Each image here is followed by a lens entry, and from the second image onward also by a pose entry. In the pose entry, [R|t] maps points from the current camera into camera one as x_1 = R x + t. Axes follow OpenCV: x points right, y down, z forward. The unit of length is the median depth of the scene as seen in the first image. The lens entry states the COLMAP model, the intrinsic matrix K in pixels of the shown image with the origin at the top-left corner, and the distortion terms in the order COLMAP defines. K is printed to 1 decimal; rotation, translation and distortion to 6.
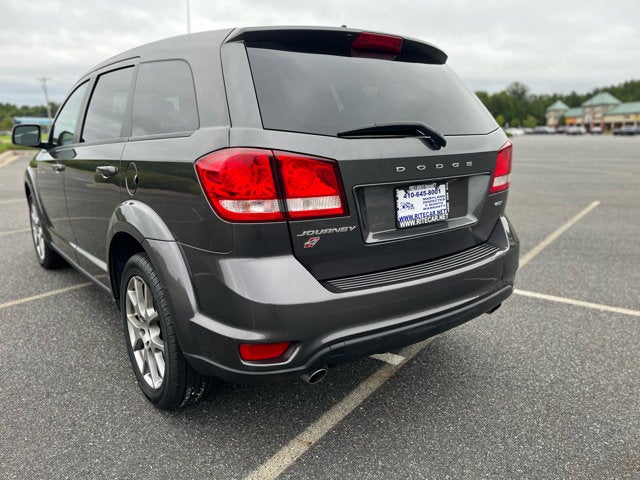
lens RADIAL K [[493.1, 0, 319.2], [0, 493.1, 255.1], [0, 0, 1]] dist [0.010686, 0.002183]
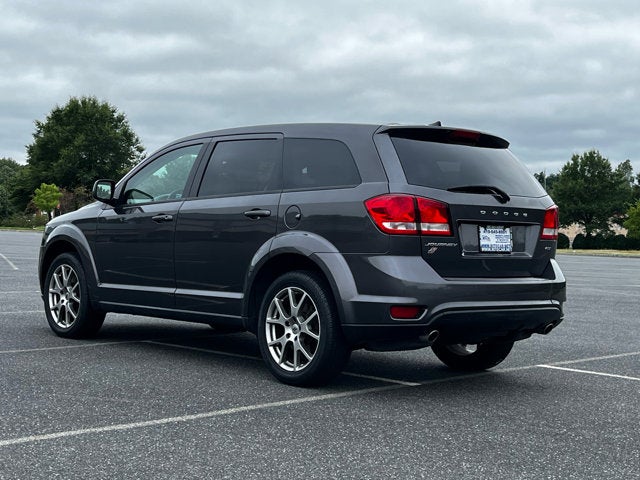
lens RADIAL K [[1038.2, 0, 320.0], [0, 1038.2, 240.0], [0, 0, 1]] dist [0.044271, -0.038825]
pose [[0.996448, 0.044057, 0.071764, -0.583345], [-0.025478, 0.970006, -0.241744, 0.720420], [-0.080262, 0.239057, 0.967683, -2.145861]]
